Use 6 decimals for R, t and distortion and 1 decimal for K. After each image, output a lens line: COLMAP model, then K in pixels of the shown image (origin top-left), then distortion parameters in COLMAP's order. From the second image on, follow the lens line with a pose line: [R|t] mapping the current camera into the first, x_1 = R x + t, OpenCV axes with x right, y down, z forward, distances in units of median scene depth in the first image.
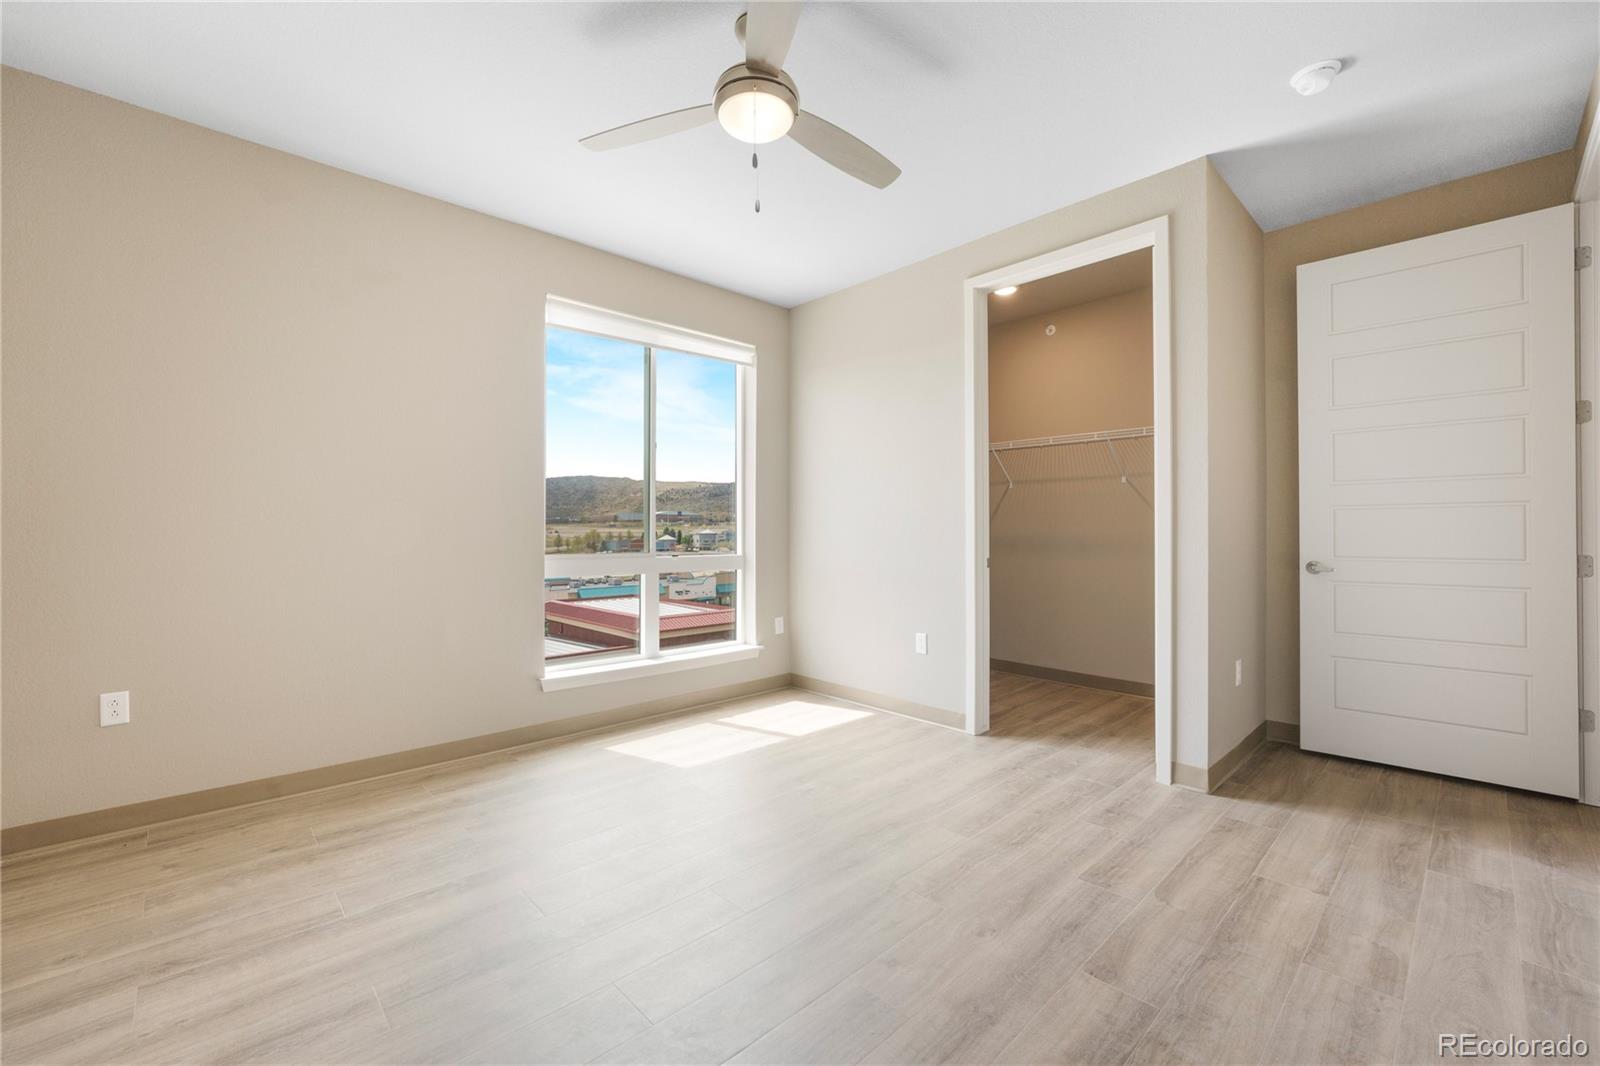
lens RADIAL K [[650.7, 0, 791.6], [0, 650.7, 529.8], [0, 0, 1]] dist [-0.011550, 0.003944]
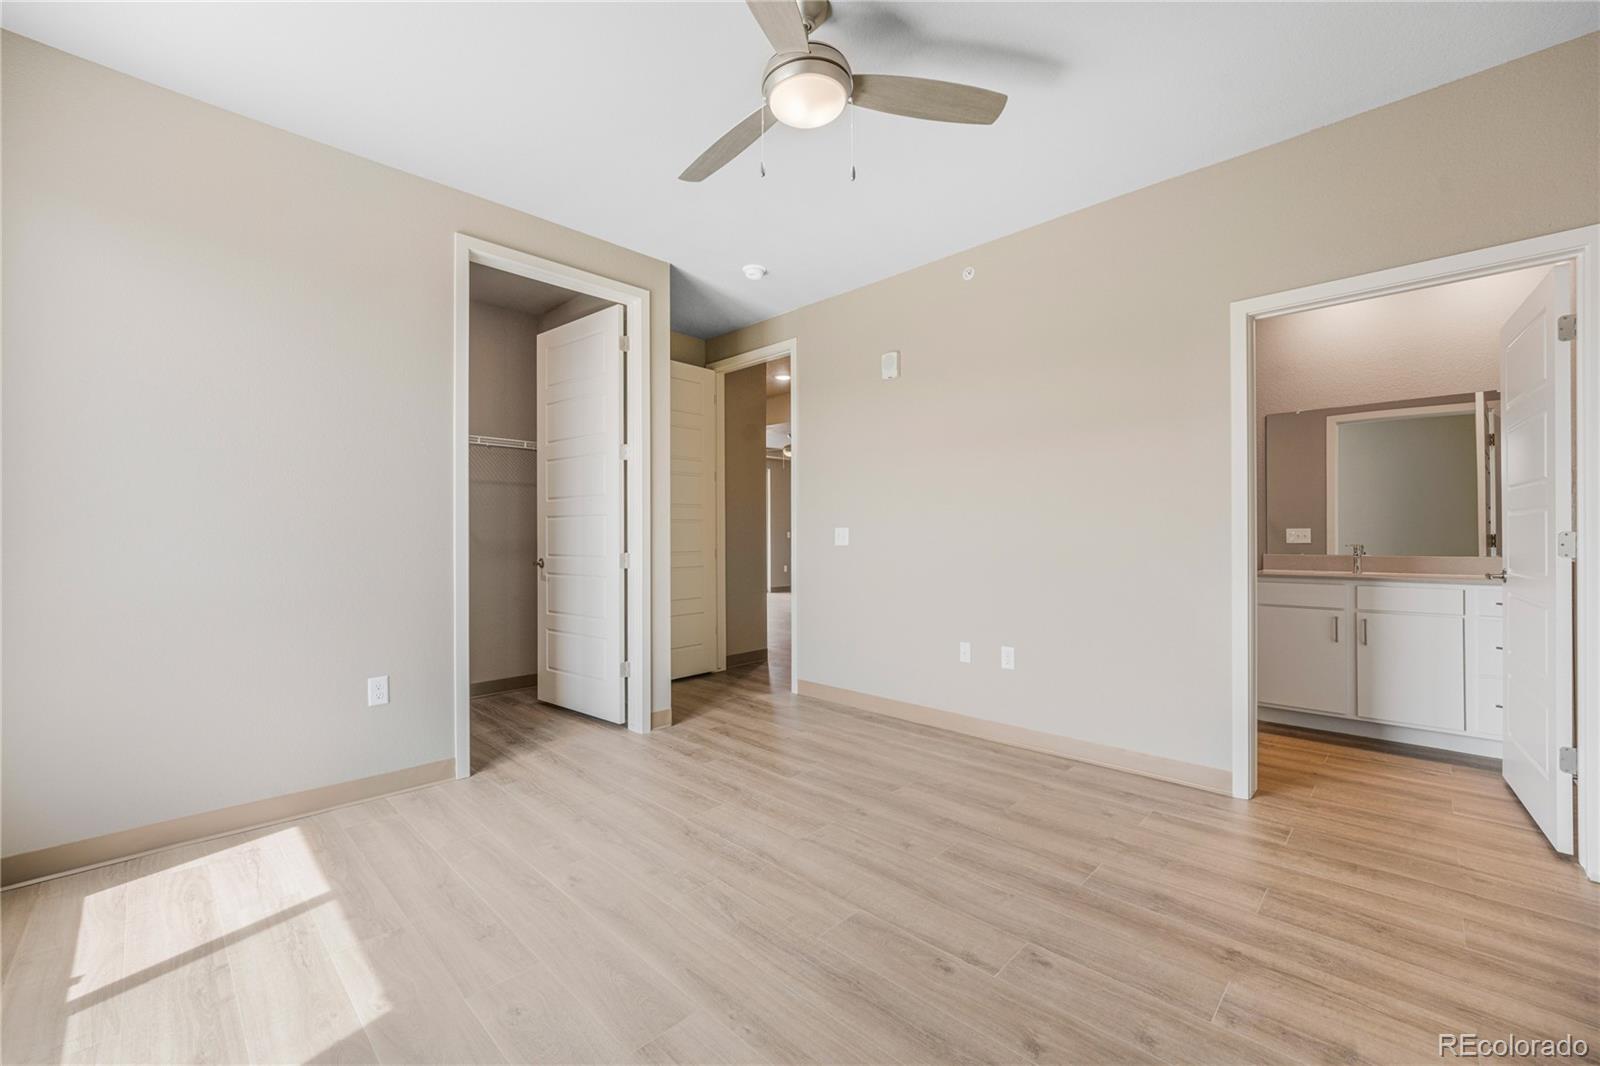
lens RADIAL K [[650.7, 0, 791.6], [0, 650.7, 529.8], [0, 0, 1]] dist [-0.011550, 0.003944]
pose [[-0.038543, 0.011511, 0.999191, -0.886699], [-0.001634, 0.999932, -0.011582, 0.006126], [-0.999256, -0.002079, -0.038521, 0.934974]]
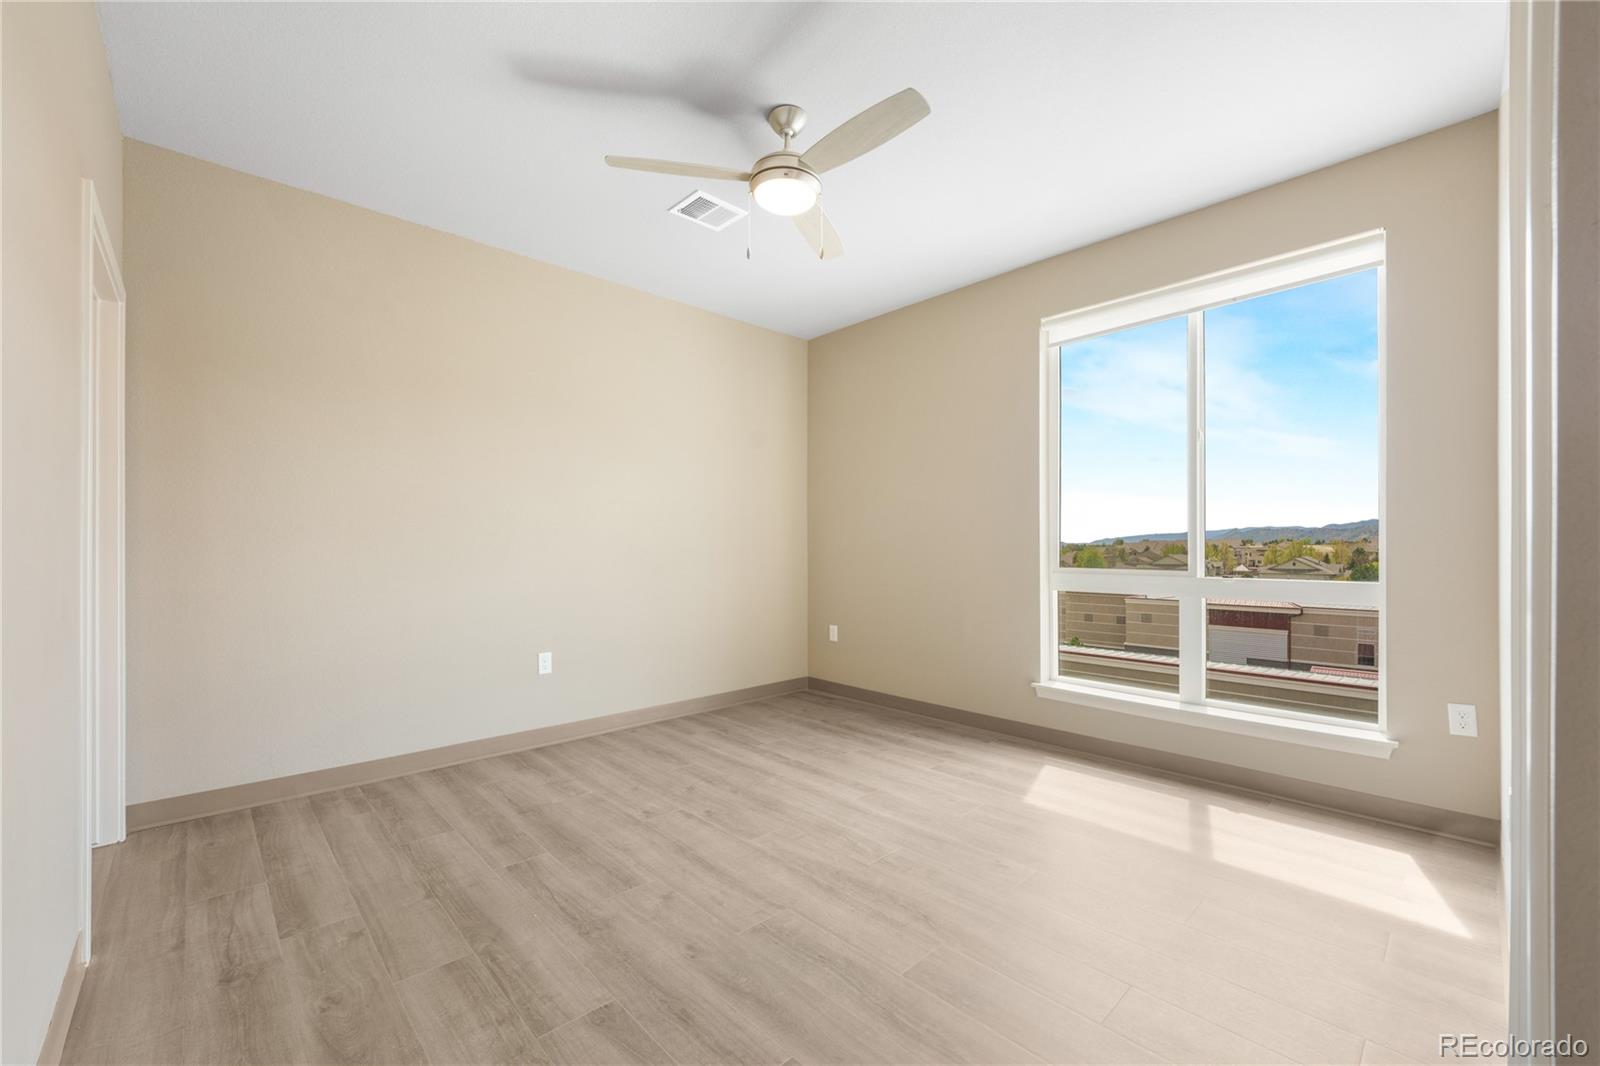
lens RADIAL K [[647.8, 0, 800.4], [0, 647.8, 544.4], [0, 0, 1]] dist [-0.000069, -0.000002]
pose [[0.007094, -0.002728, -0.999971, 0.996421], [0.006635, 0.999974, -0.002681, 0.003213], [0.999953, -0.006616, 0.007112, 0.896531]]
